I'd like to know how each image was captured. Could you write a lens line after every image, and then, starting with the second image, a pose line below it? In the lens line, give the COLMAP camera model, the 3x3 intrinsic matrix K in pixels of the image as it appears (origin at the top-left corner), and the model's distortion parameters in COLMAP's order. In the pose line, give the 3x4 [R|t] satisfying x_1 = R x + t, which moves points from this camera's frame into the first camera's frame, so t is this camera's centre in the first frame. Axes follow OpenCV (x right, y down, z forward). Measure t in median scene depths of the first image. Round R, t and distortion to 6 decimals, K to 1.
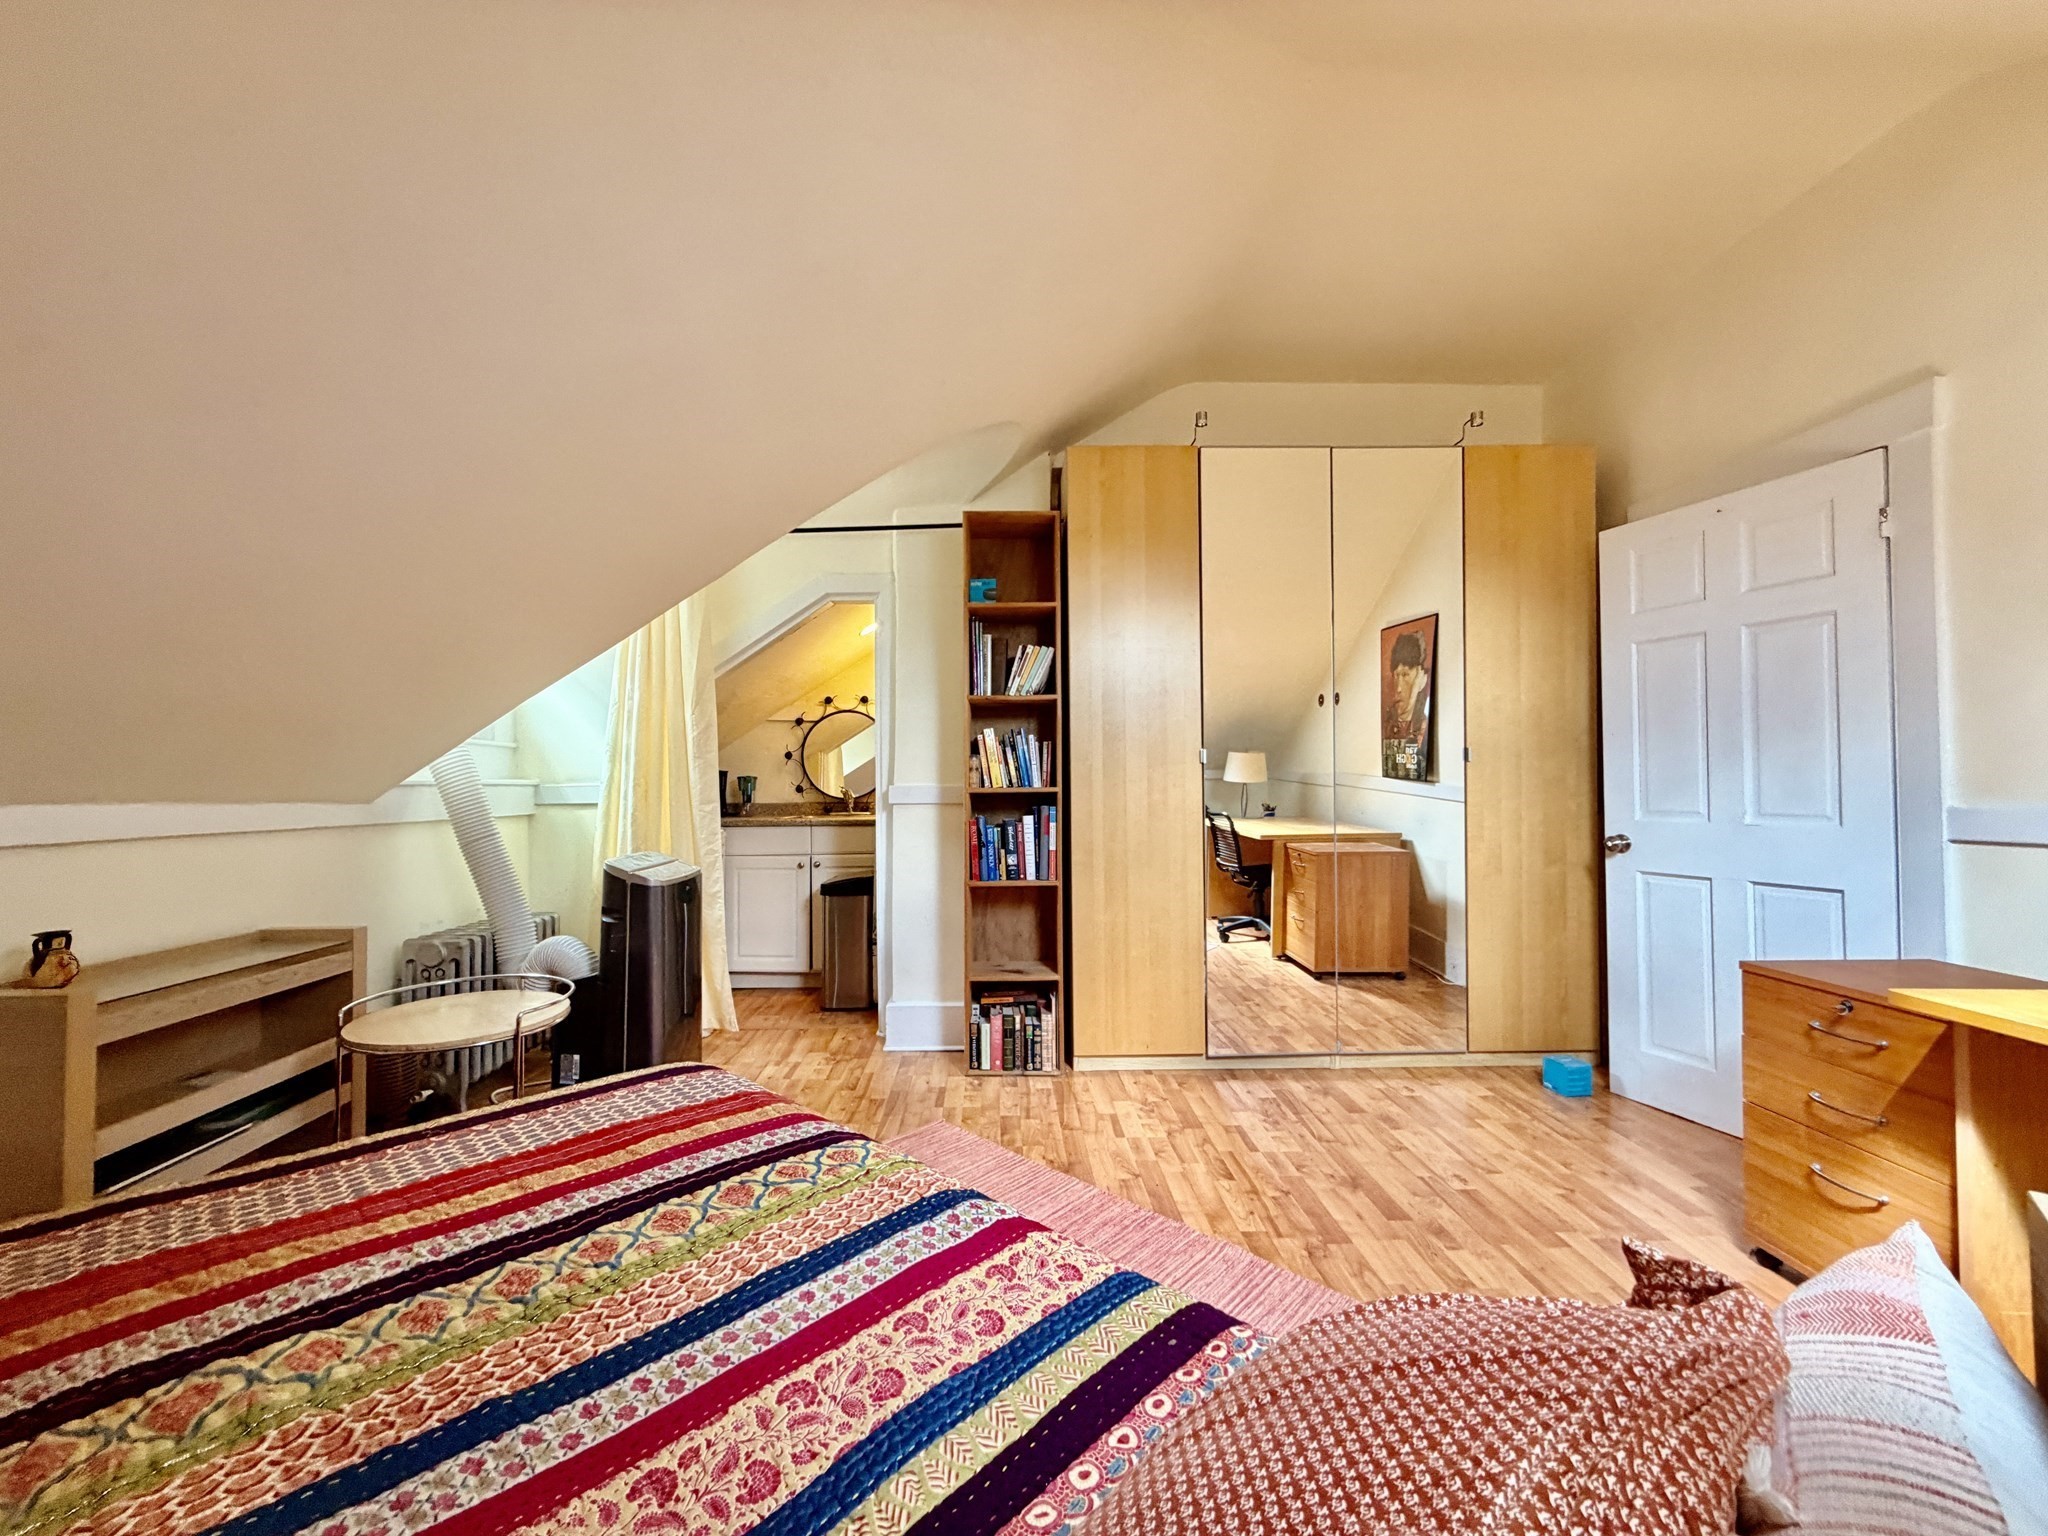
lens RADIAL K [[813.8, 0, 1007.9], [0, 813.8, 766.4], [0, 0, 1]] dist [-0.001425, 0.000111]
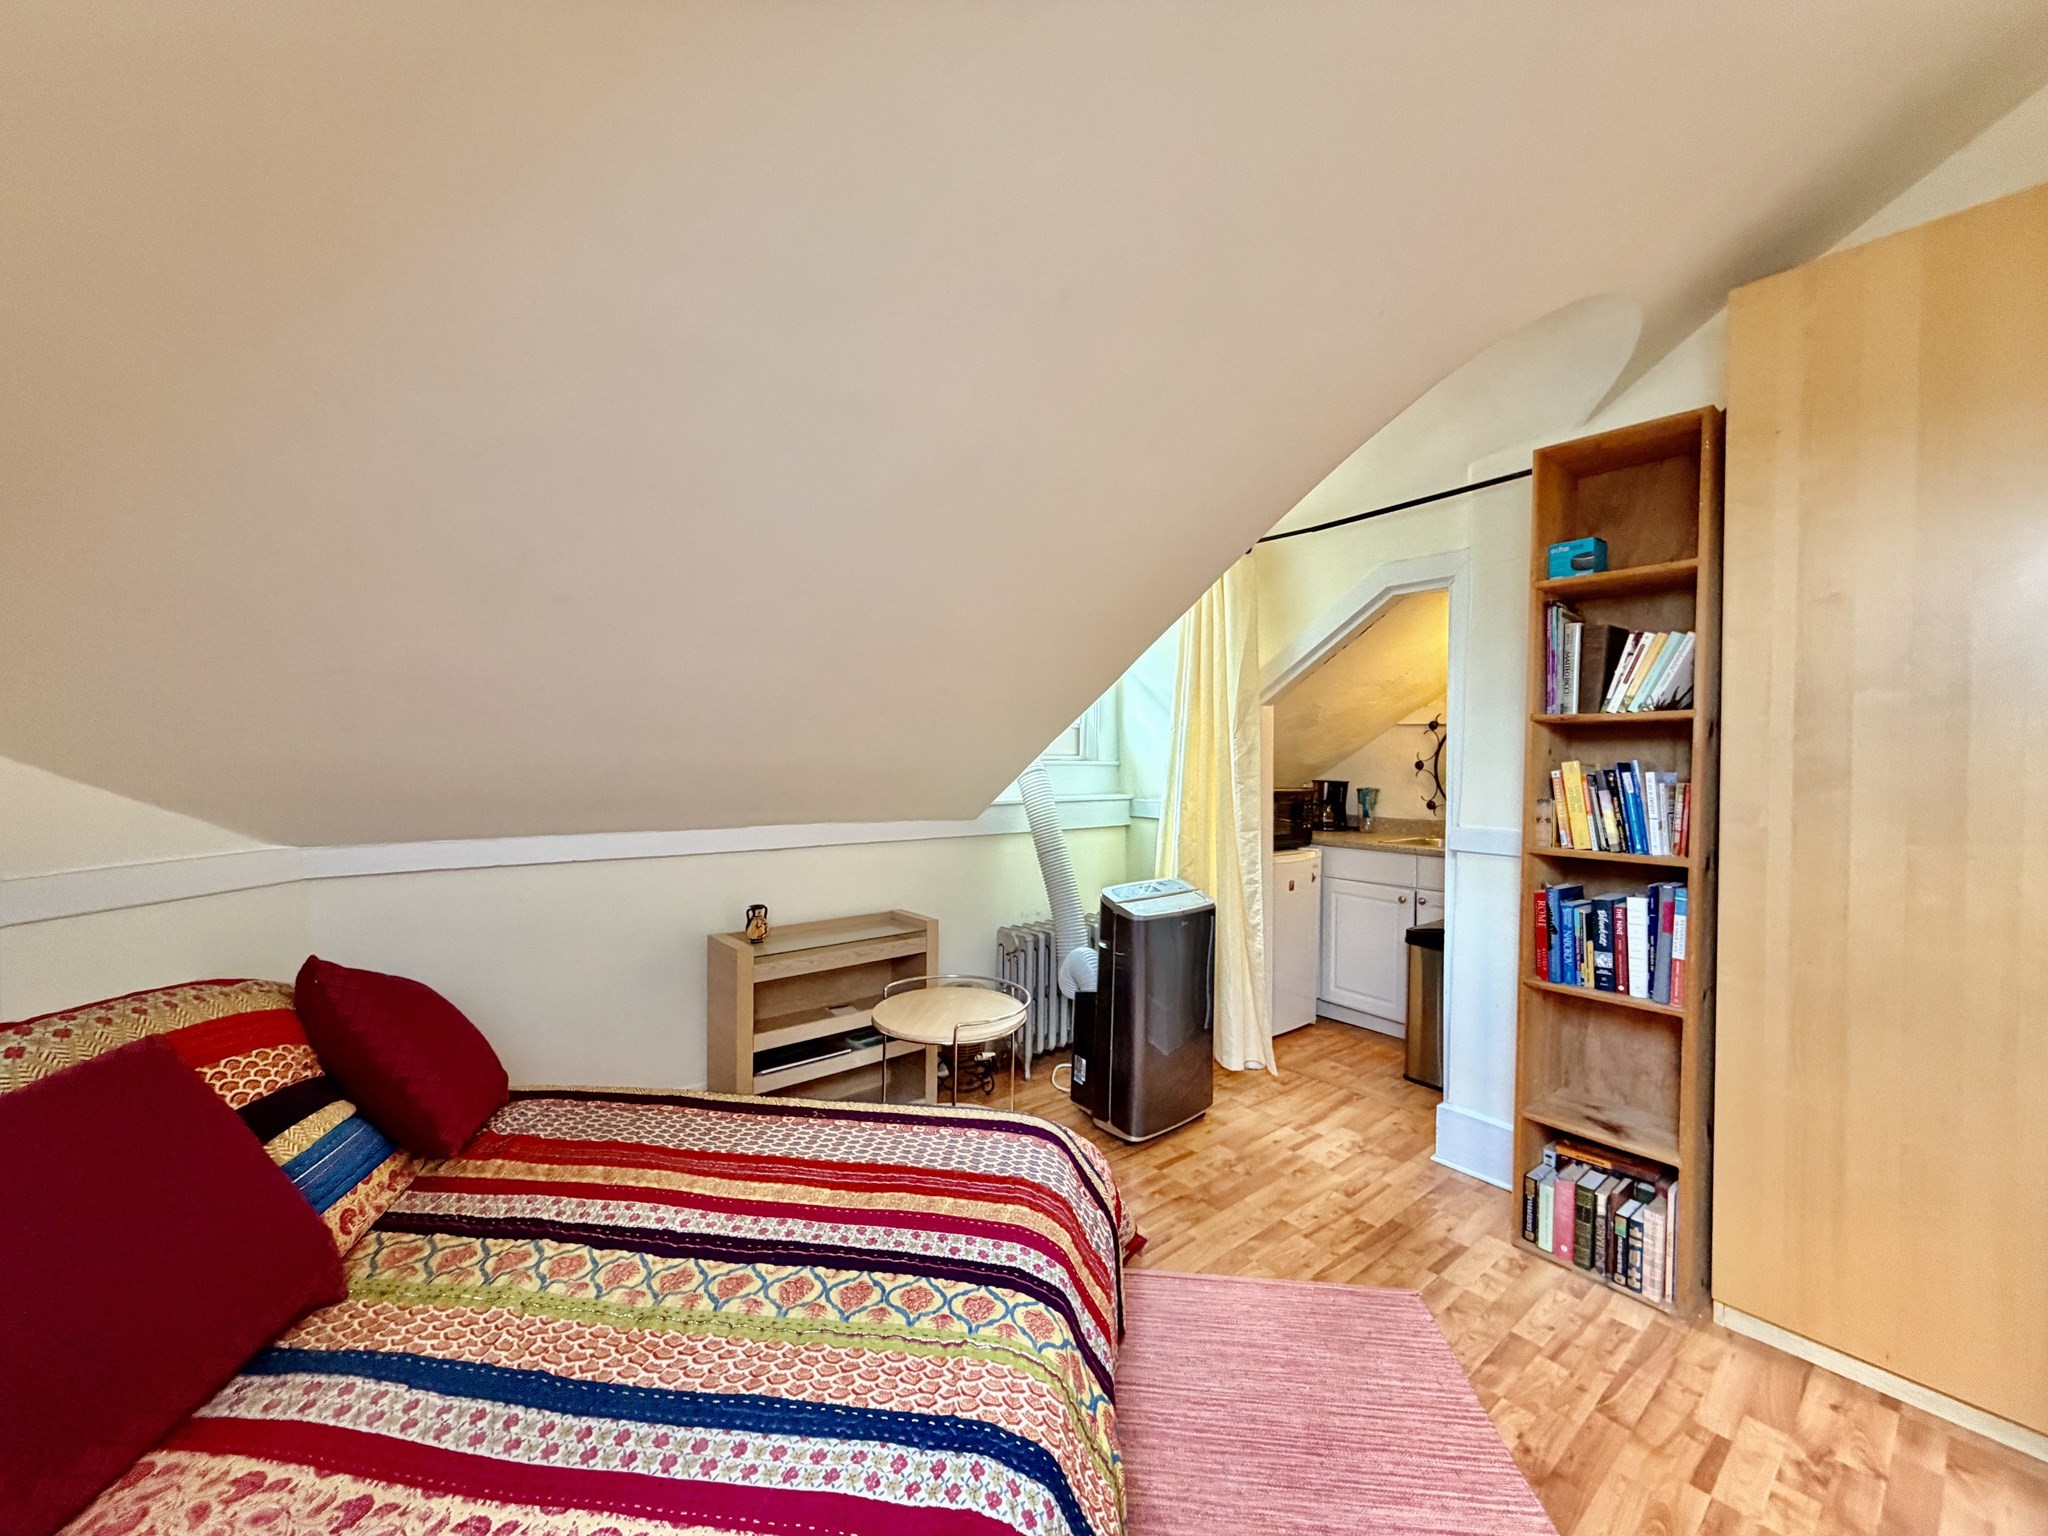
lens RADIAL K [[813.8, 0, 1021.8], [0, 813.8, 763.0], [0, 0, 1]] dist [-0.001425, 0.000111]
pose [[0.612488, 0.022414, -0.790162, 0.236720], [0.005063, 0.999466, 0.032275, -0.070589], [0.790464, -0.023769, 0.612048, 0.220537]]
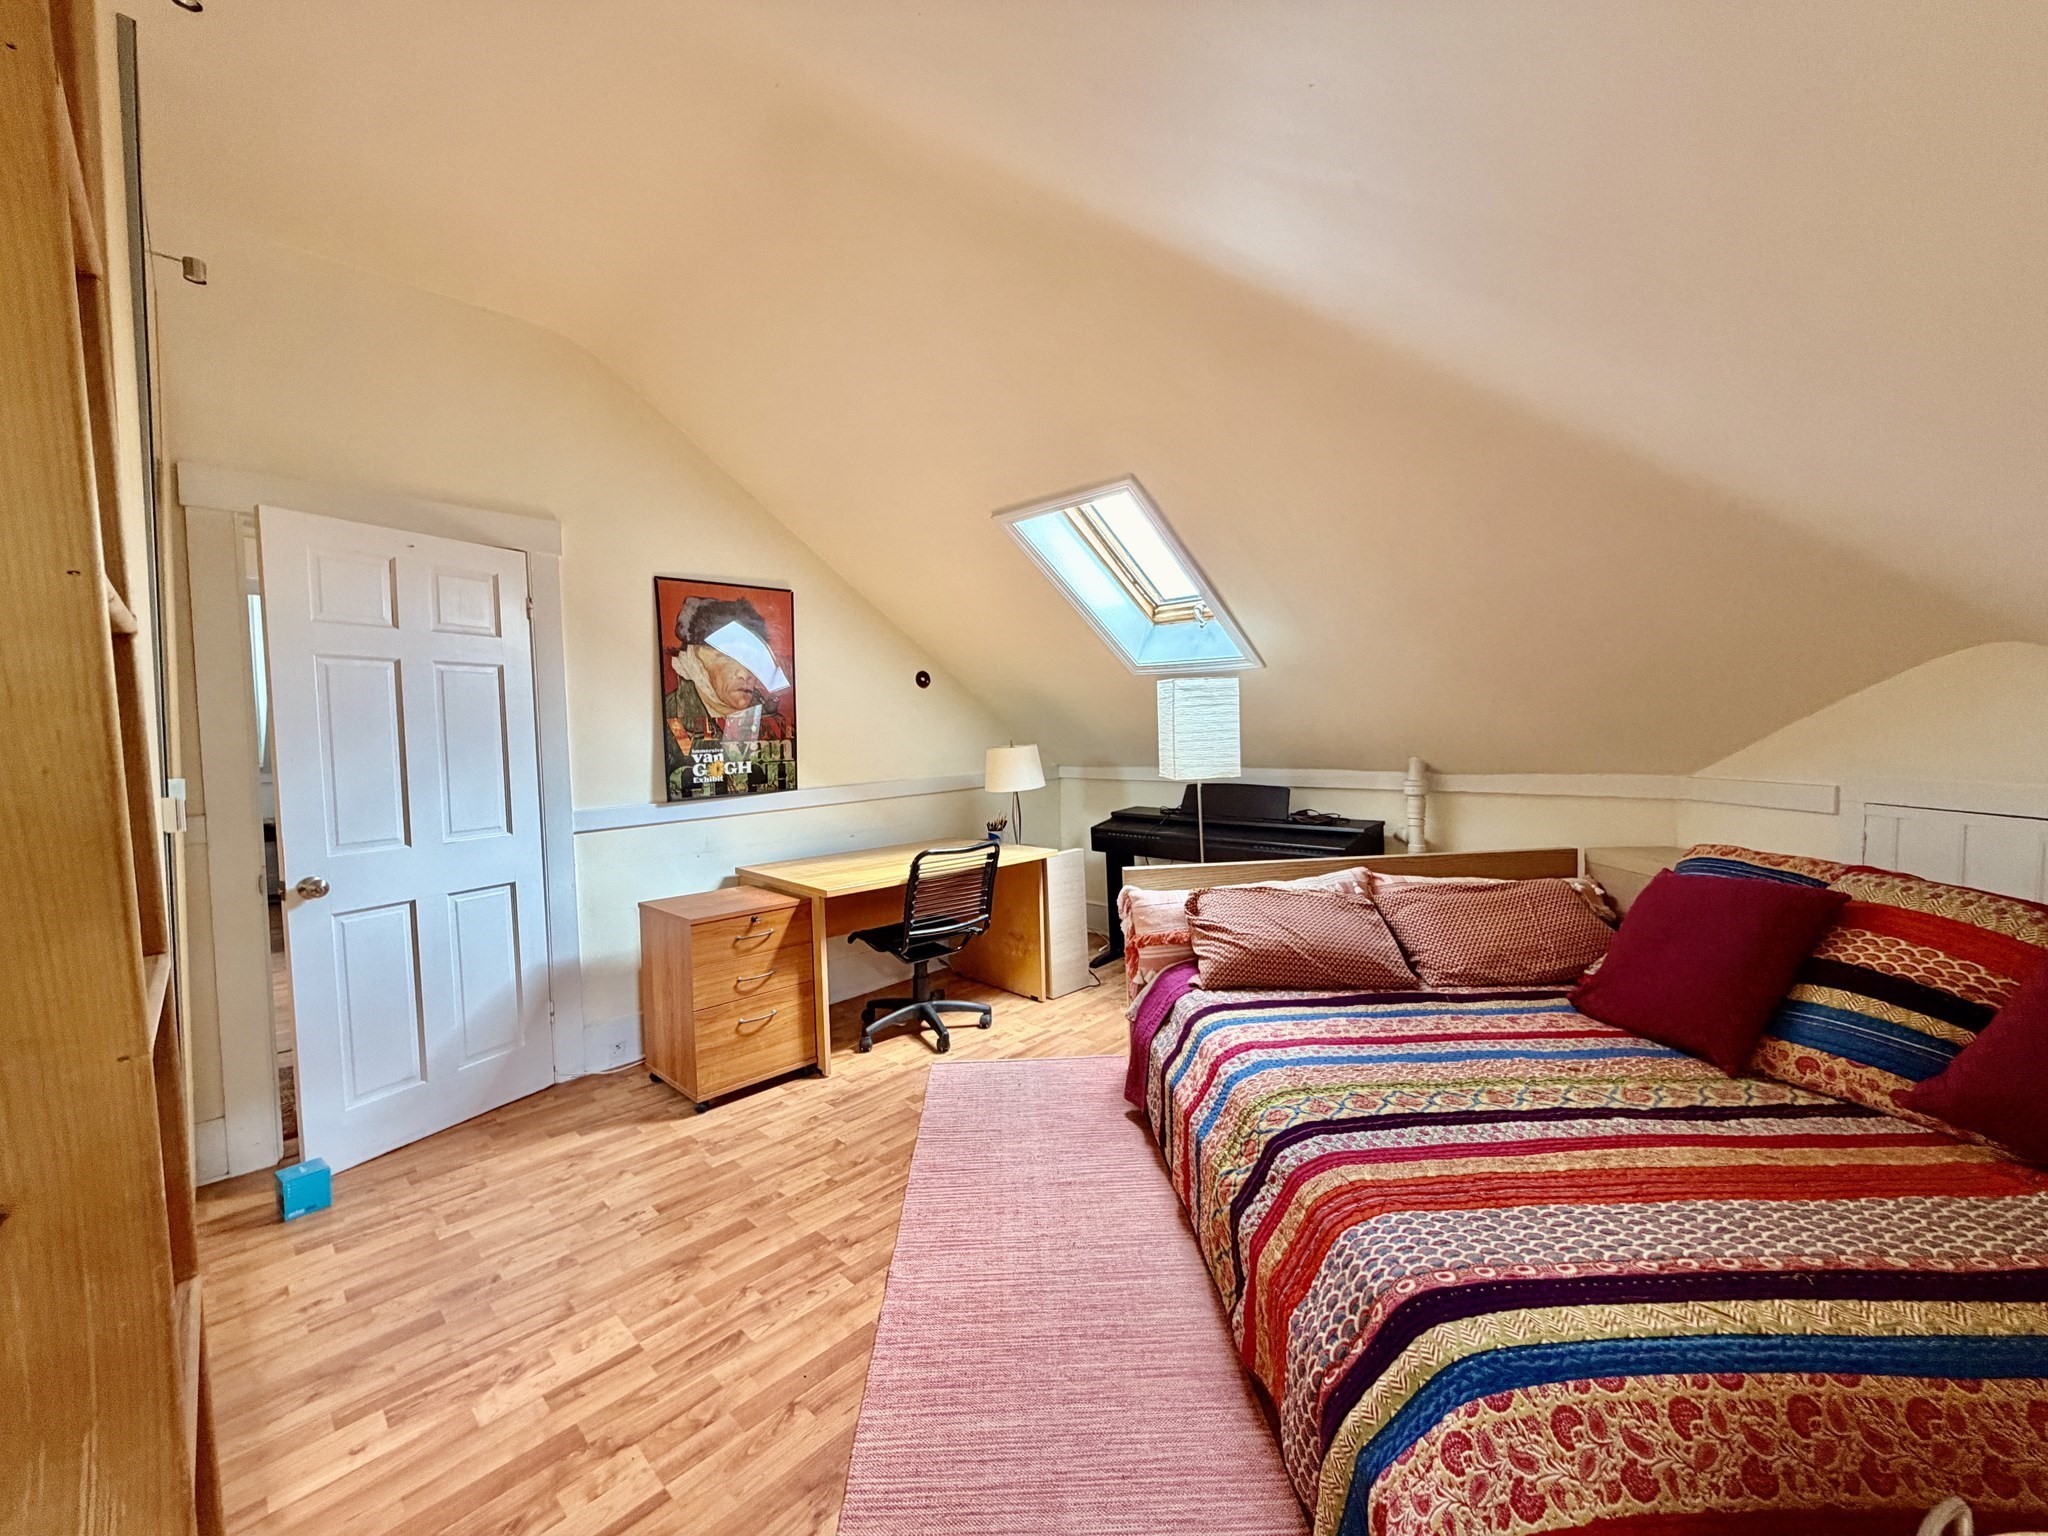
lens RADIAL K [[813.8, 0, 1014.7], [0, 813.8, 769.2], [0, 0, 1]] dist [-0.001425, 0.000111]
pose [[-0.701652, -0.012383, 0.712412, -0.341252], [0.013849, 0.999423, 0.031012, -0.043092], [-0.712385, 0.031626, -0.701076, 0.988011]]
